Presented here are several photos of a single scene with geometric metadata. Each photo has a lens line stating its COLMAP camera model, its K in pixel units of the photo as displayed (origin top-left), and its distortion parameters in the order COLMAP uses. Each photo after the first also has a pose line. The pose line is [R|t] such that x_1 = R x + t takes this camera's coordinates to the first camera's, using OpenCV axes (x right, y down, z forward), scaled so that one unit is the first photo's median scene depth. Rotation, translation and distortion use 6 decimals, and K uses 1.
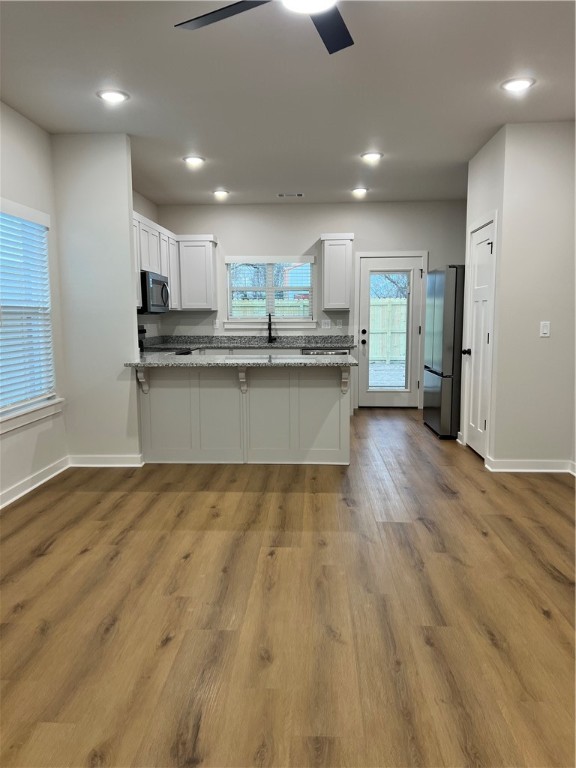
lens RADIAL K [[574.2, 0, 287.3], [0, 574.2, 389.1], [0, 0, 1]] dist [0.013706, -0.024669]
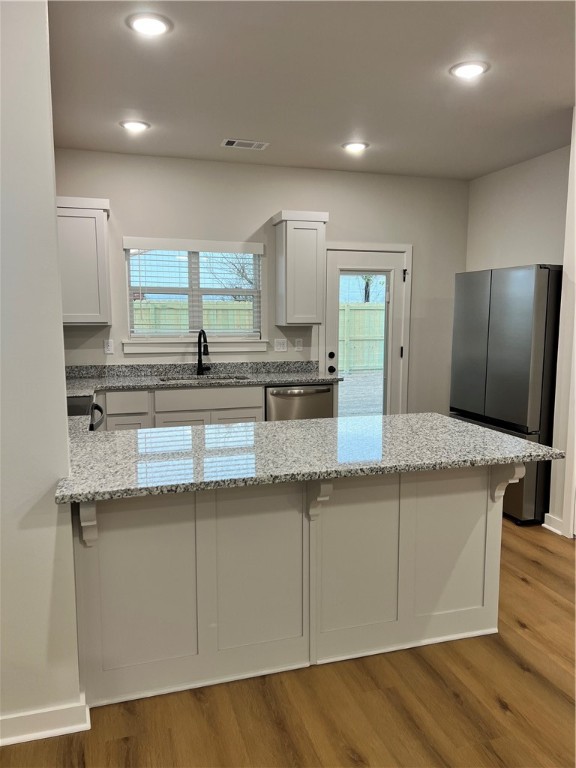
lens RADIAL K [[574.2, 0, 288.3], [0, 574.2, 386.1], [0, 0, 1]] dist [0.013706, -0.024669]
pose [[0.939308, -0.033617, 0.341424, -0.158565], [0.034872, 0.999389, 0.002461, -0.065784], [-0.341298, 0.009595, 0.939906, 0.357998]]
